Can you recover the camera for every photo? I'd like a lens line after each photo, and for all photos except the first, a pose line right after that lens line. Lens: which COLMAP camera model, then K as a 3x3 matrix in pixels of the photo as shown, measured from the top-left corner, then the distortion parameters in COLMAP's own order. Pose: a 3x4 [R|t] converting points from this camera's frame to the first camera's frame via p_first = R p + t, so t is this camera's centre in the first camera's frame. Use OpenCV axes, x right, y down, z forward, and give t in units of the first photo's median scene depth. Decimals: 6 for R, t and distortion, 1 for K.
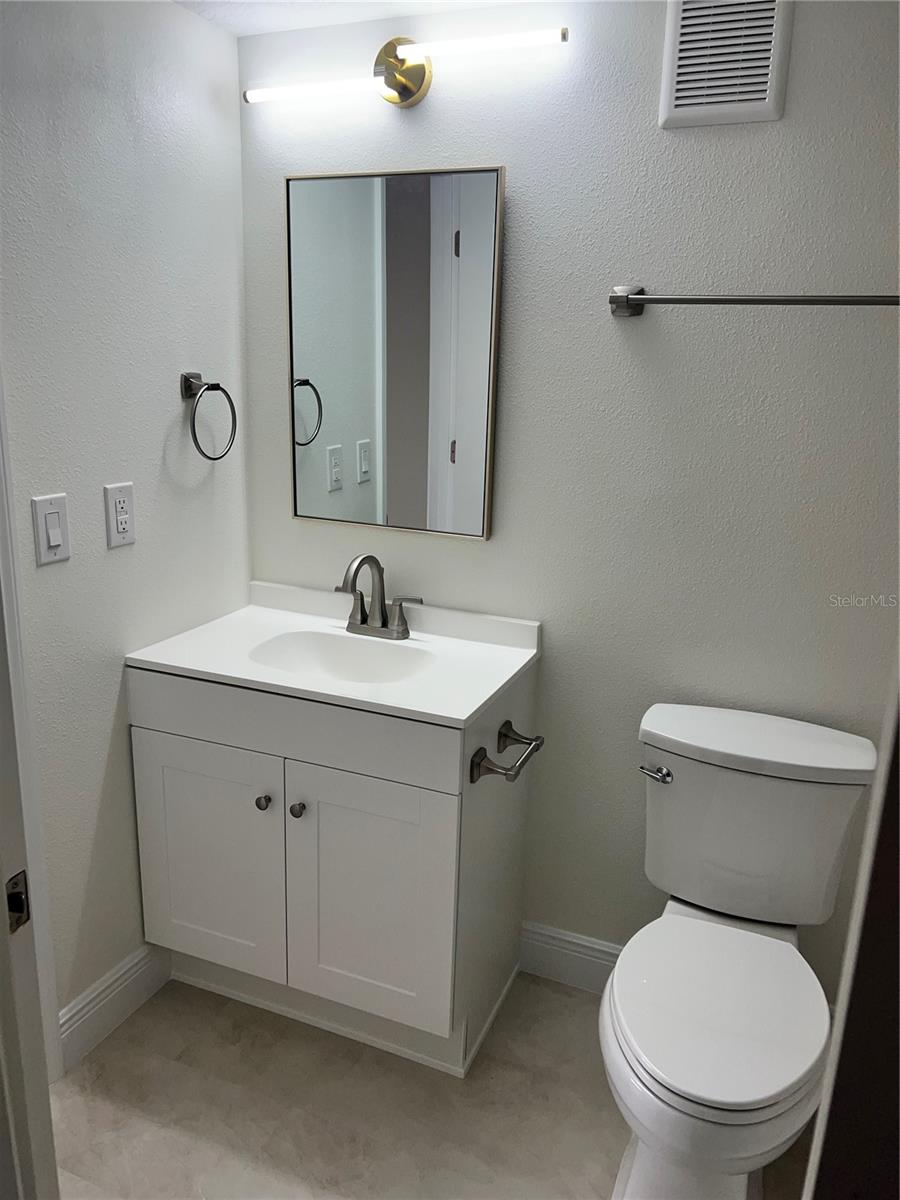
lens RADIAL K [[910.0, 0, 449.7], [0, 910.0, 605.3], [0, 0, 1]] dist [0.013235, 0.000430]
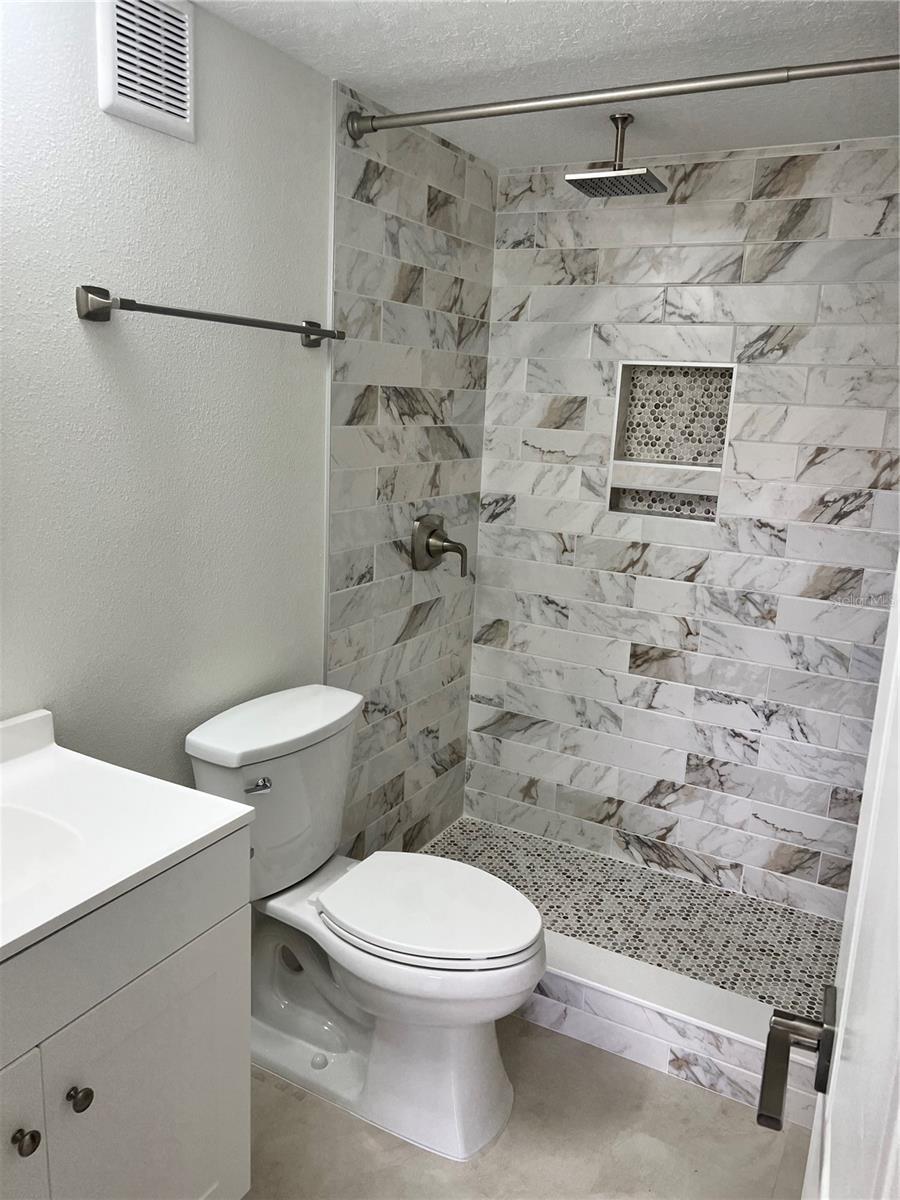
lens RADIAL K [[910.0, 0, 450.4], [0, 910.0, 594.4], [0, 0, 1]] dist [0.013235, 0.000430]
pose [[0.110330, -0.236200, 0.965421, -0.699774], [0.220028, 0.953054, 0.208029, -0.187802], [-0.969234, 0.189468, 0.157121, 0.626671]]
